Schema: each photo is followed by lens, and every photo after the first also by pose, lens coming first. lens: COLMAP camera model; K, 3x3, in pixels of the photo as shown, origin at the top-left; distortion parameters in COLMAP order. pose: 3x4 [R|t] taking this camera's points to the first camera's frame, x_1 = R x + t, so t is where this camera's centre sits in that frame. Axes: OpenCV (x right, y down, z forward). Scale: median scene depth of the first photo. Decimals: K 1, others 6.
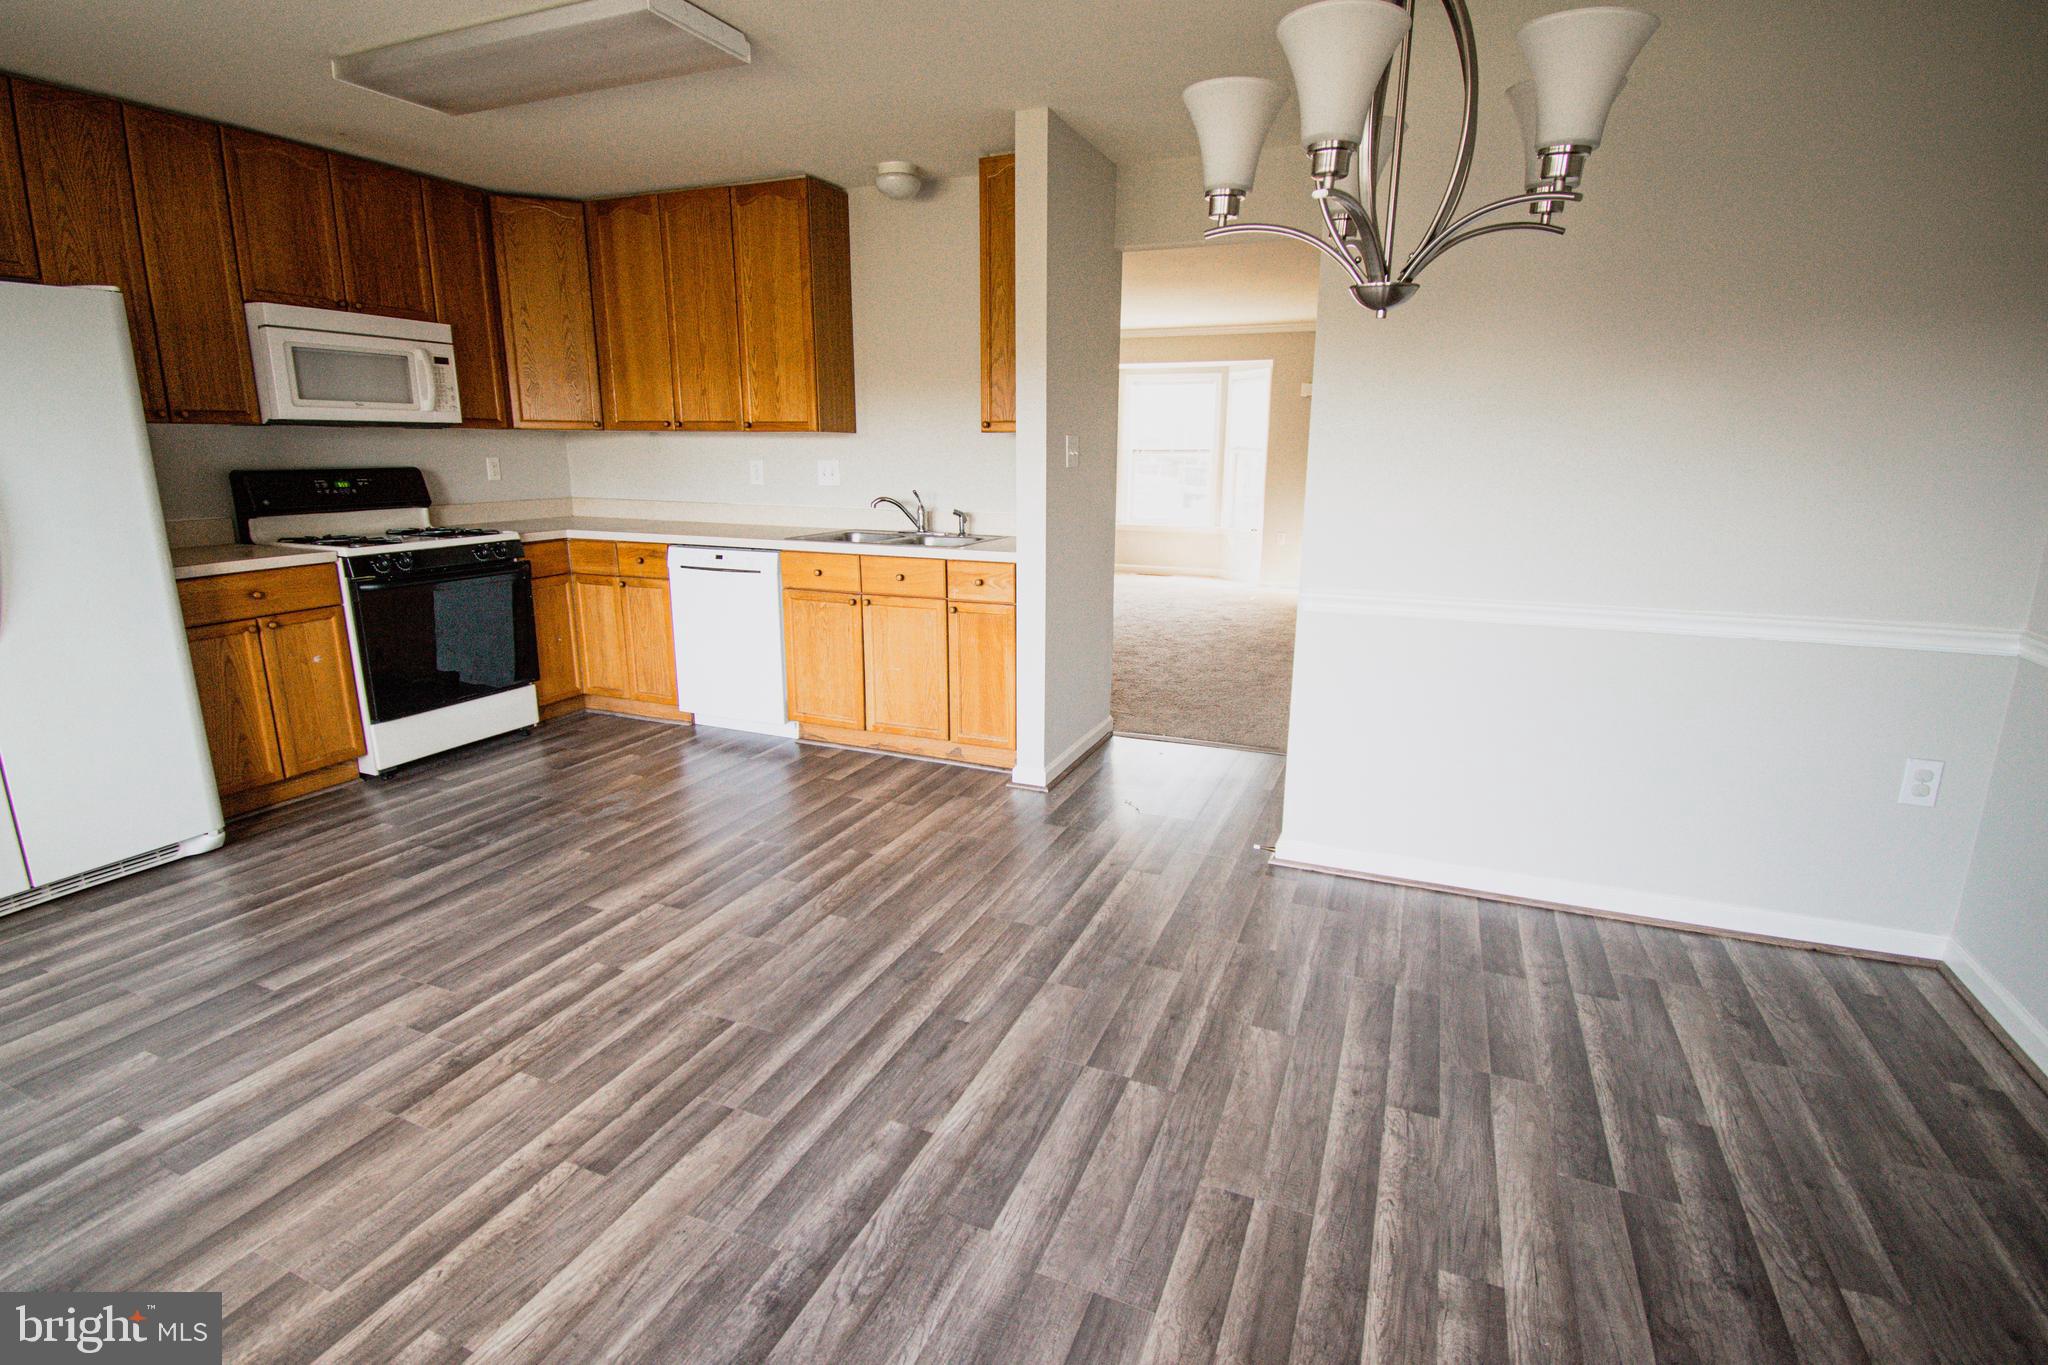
lens RADIAL K [[963.5, 0, 1021.3], [0, 963.5, 681.5], [0, 0, 1]] dist [0.021521, -0.025937]
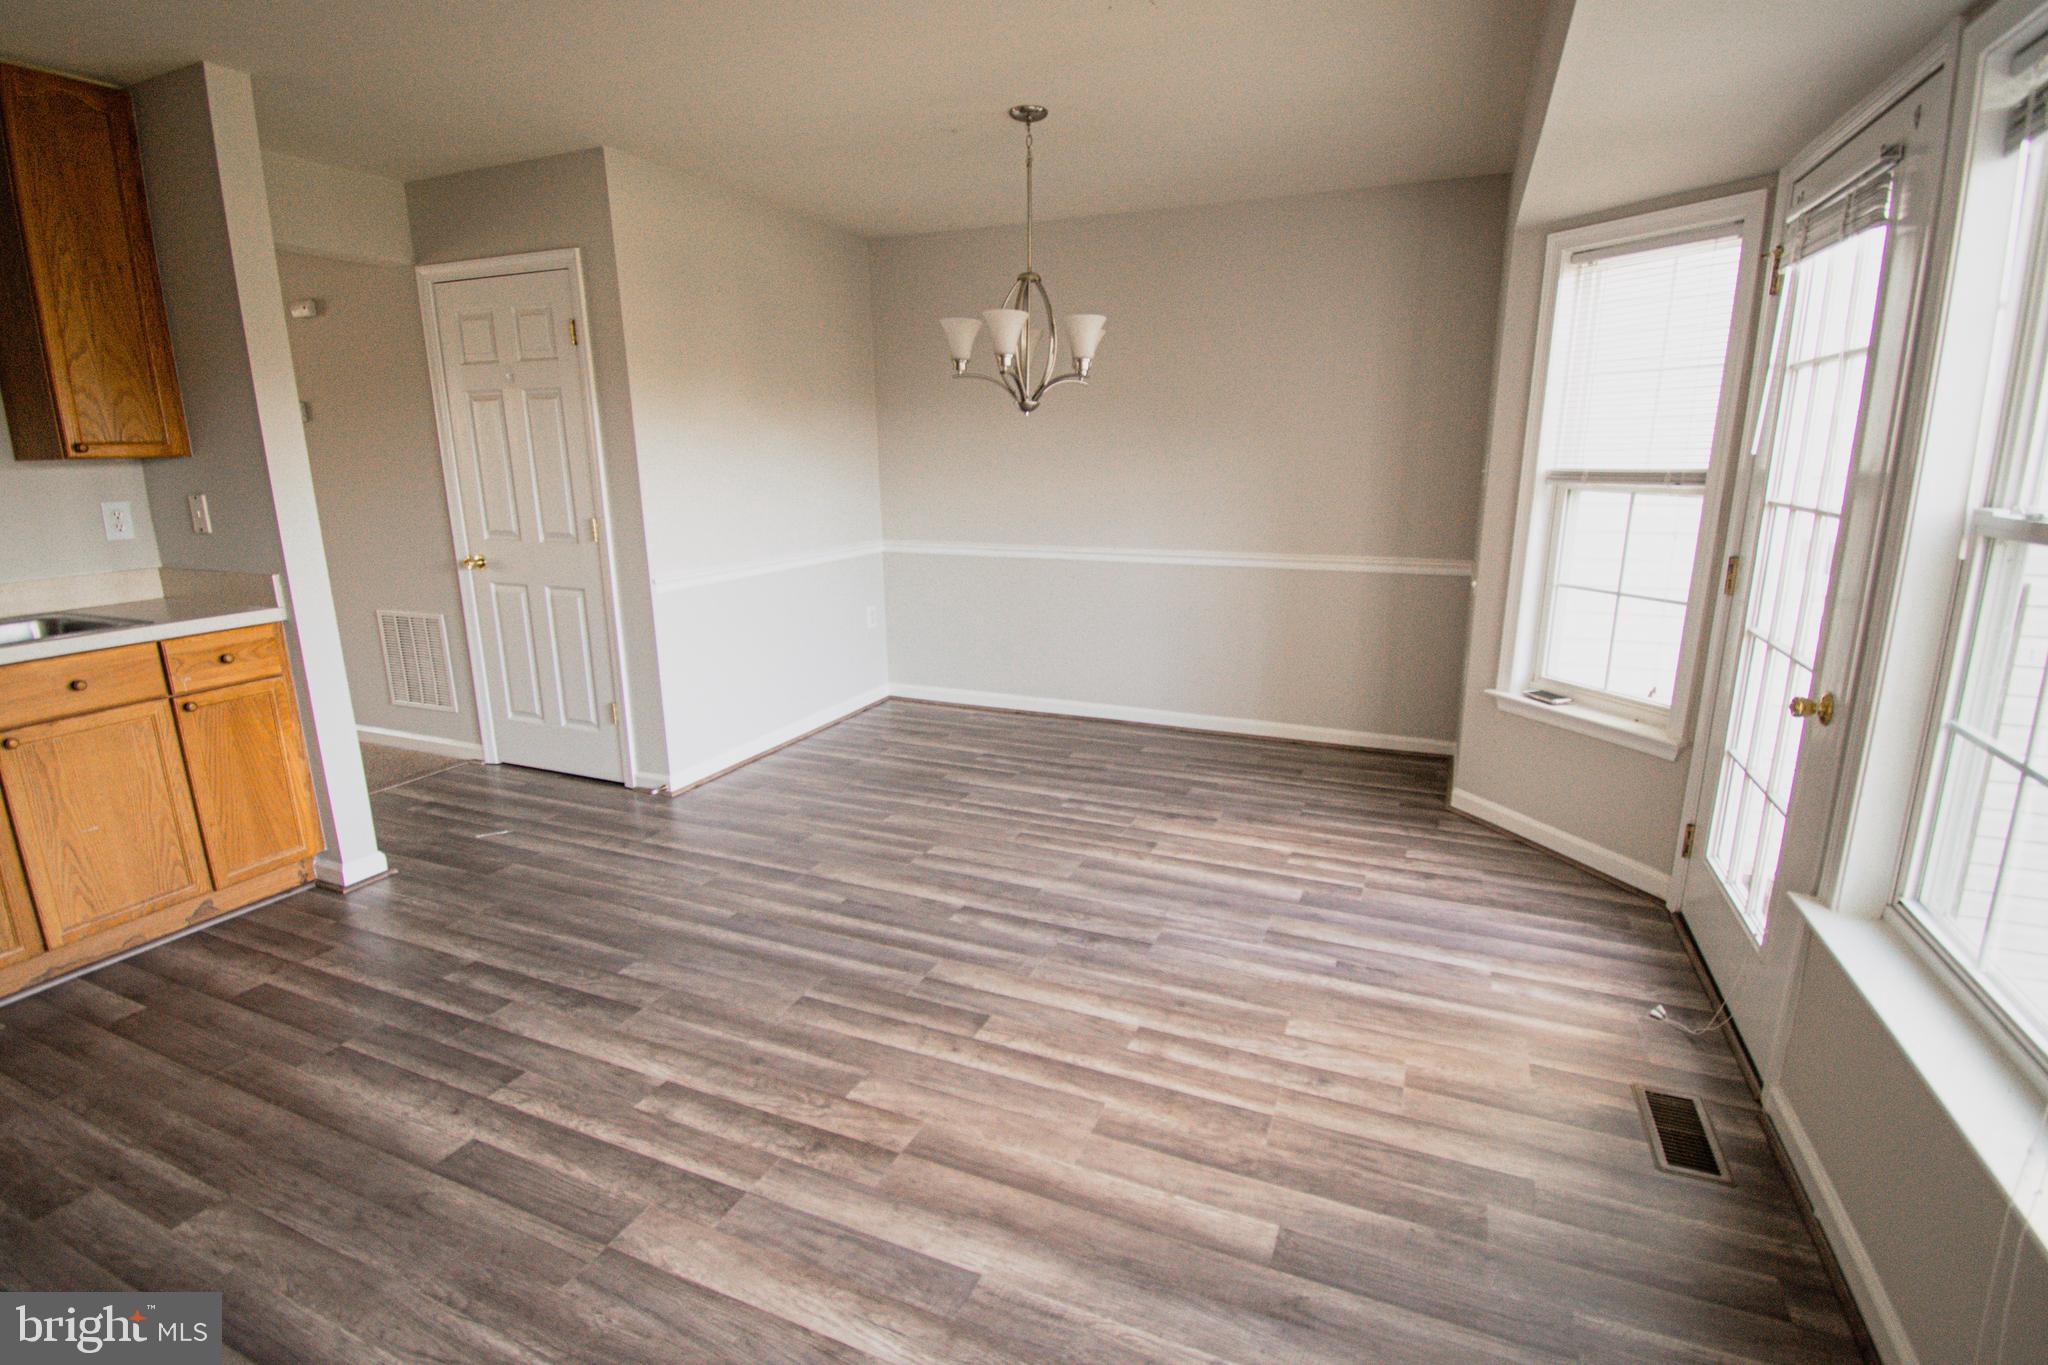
lens RADIAL K [[963.5, 0, 1021.3], [0, 963.5, 681.5], [0, 0, 1]] dist [0.021521, -0.025937]
pose [[0.017060, -0.238523, 0.970987, -0.987172], [0.242845, 0.943038, 0.227391, -0.139920], [-0.969915, 0.231920, 0.074012, 0.451110]]
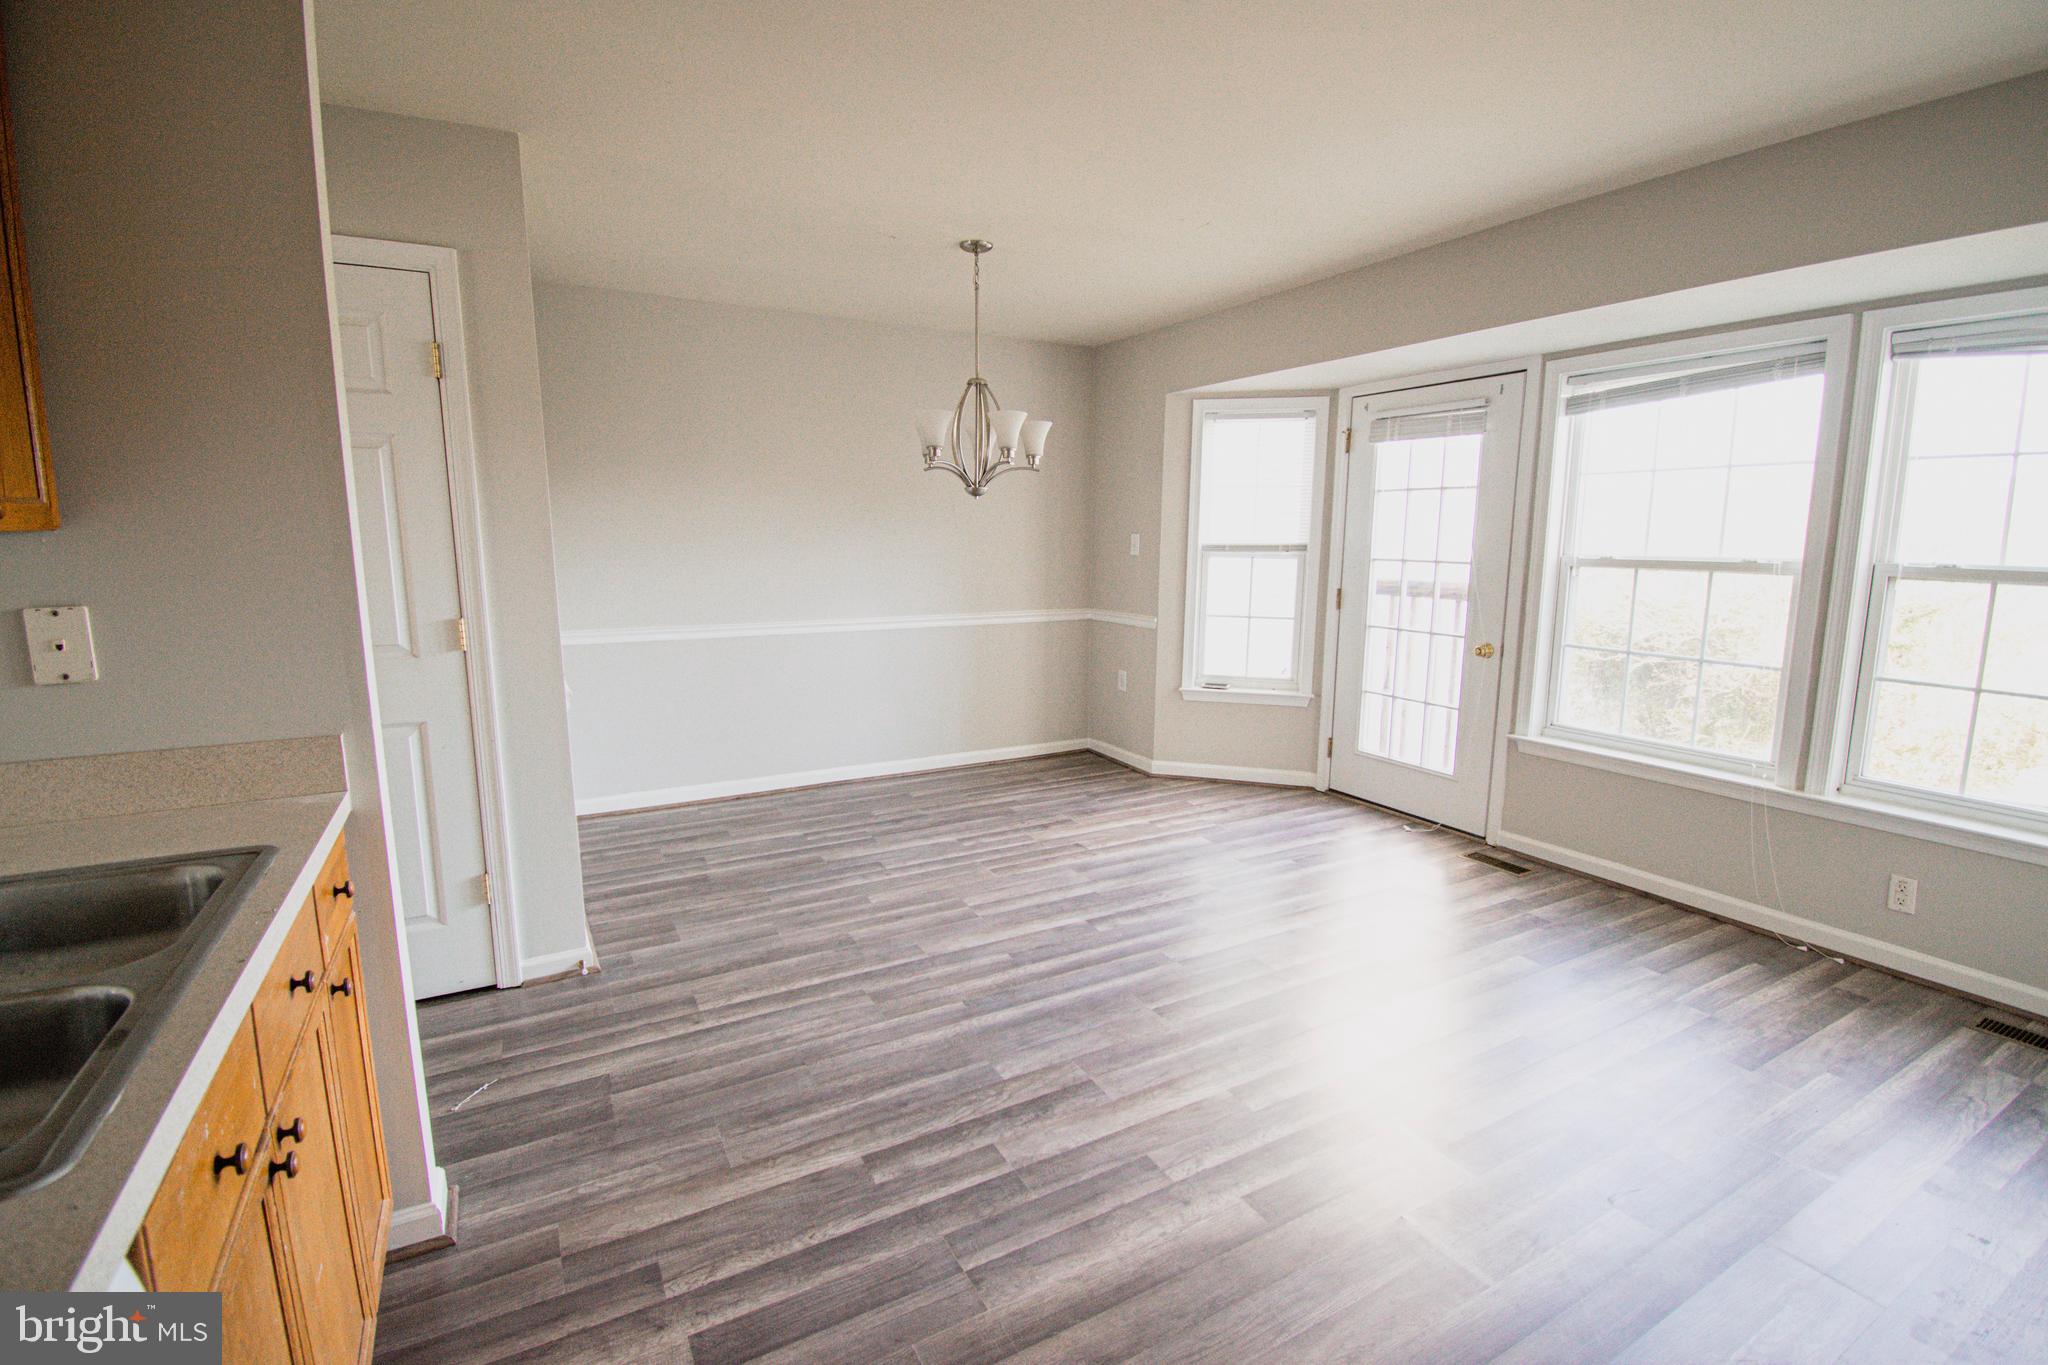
lens RADIAL K [[936.2, 0, 1013.6], [0, 936.2, 680.0], [0, 0, 1]] dist [0.002328, -0.000054]
pose [[-0.781855, -0.106854, 0.614235, -0.653027], [0.140830, 0.929471, 0.340954, -0.367462], [-0.607346, 0.353079, -0.711664, 1.392817]]
